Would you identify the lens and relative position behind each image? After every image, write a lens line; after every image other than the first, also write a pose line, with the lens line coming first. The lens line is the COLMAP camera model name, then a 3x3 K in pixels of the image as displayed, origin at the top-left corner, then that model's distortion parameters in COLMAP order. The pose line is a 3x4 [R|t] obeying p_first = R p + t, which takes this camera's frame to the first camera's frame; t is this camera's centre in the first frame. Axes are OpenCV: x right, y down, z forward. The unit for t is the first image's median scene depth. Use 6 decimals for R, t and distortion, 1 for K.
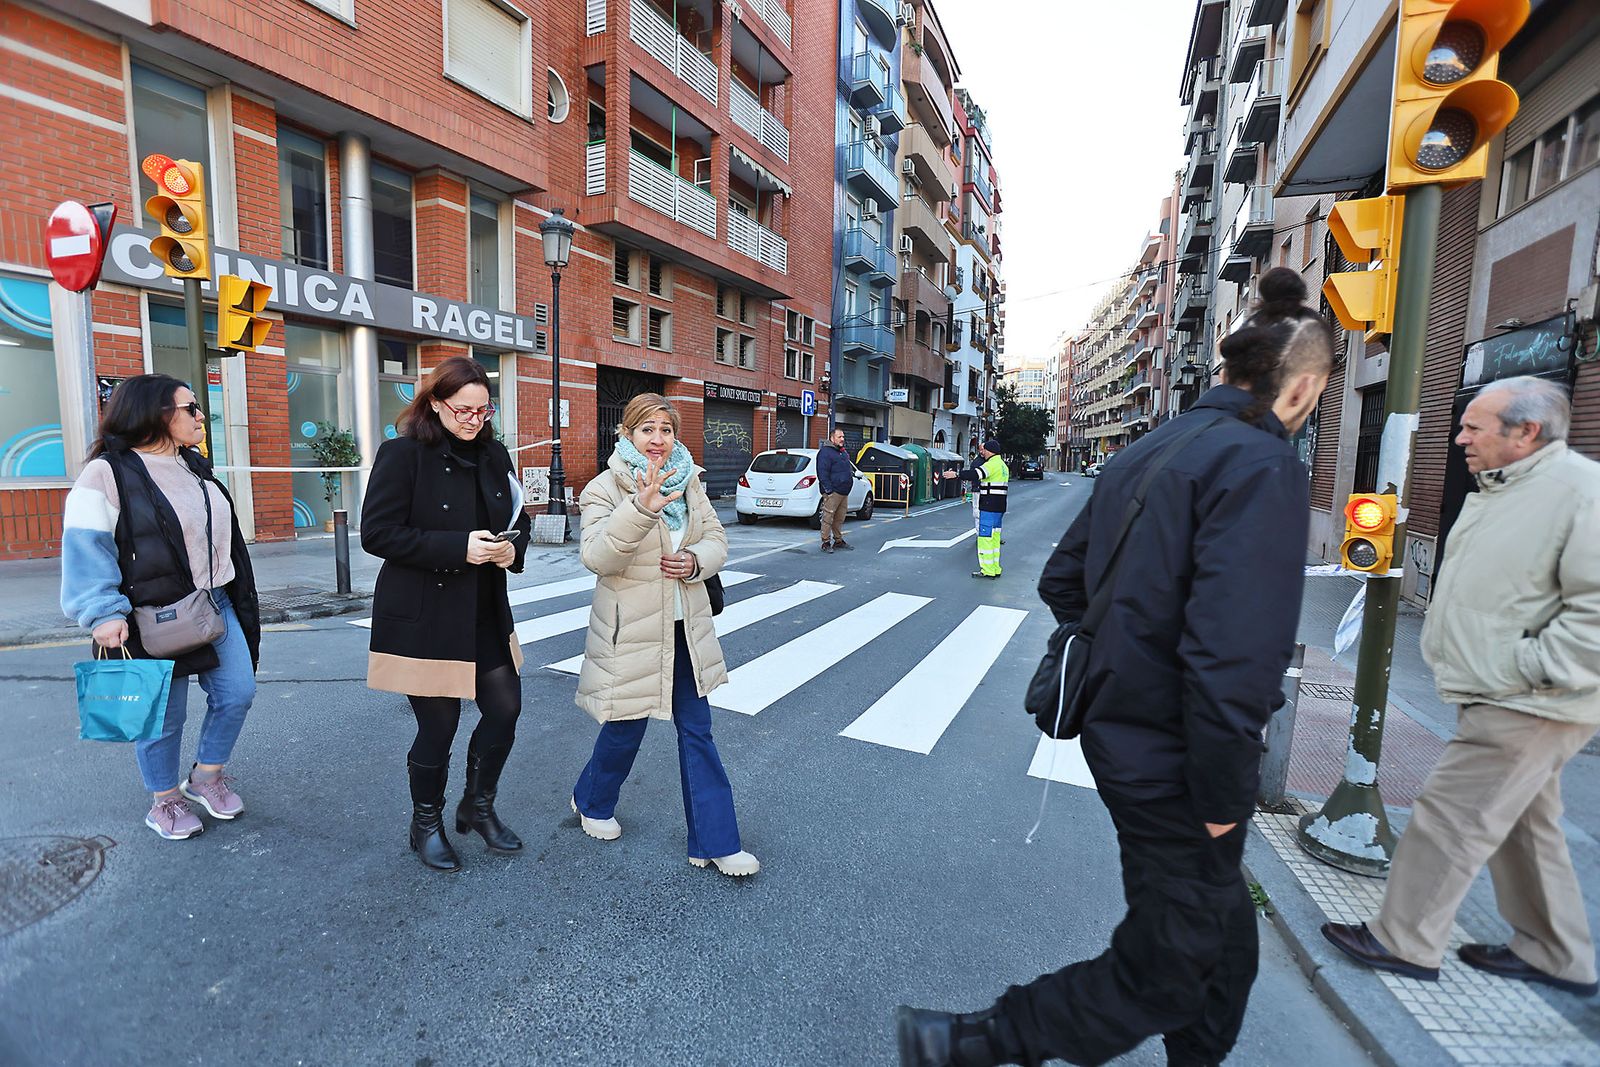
lens RADIAL K [[736.5, 0, 800.0], [0, 736.5, 533.5], [0, 0, 1]] dist [-0.060026, 0.029359]
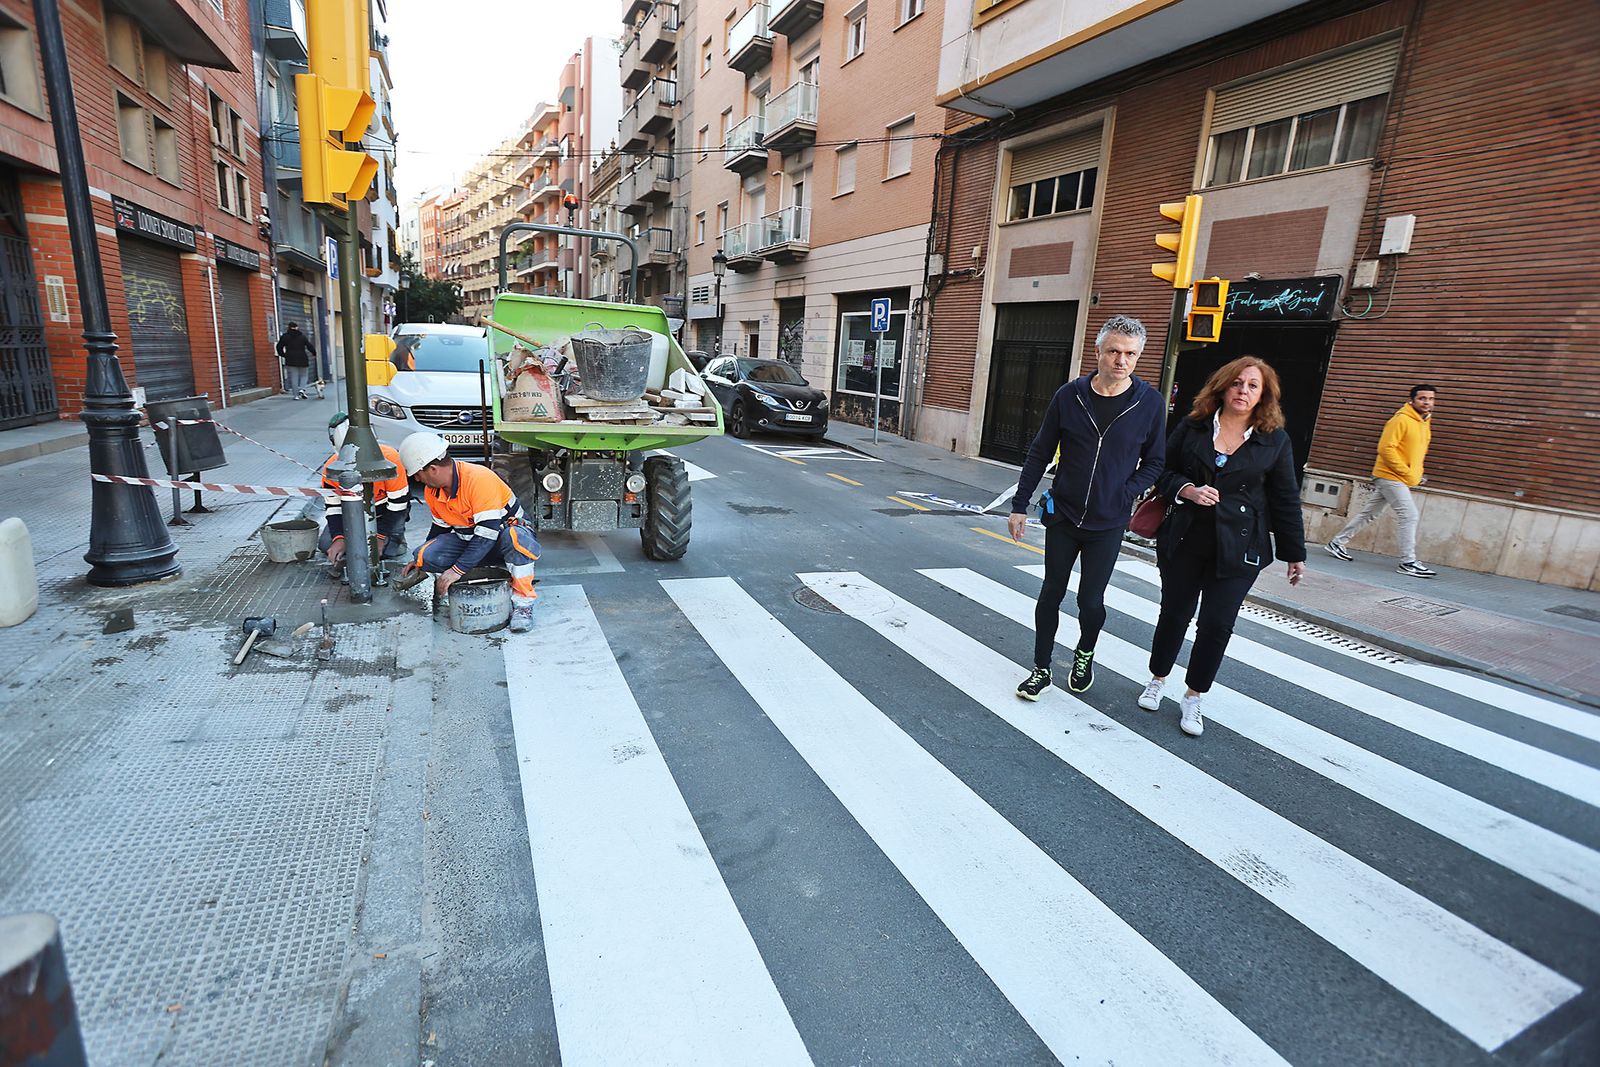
lens RADIAL K [[736.5, 0, 800.0], [0, 736.5, 533.5], [0, 0, 1]] dist [-0.060026, 0.029359]
pose [[0.673365, -0.156329, 0.722593, -0.150738], [0.038696, 0.983501, 0.176715, -0.027872], [-0.738297, -0.091032, 0.668304, 0.192410]]
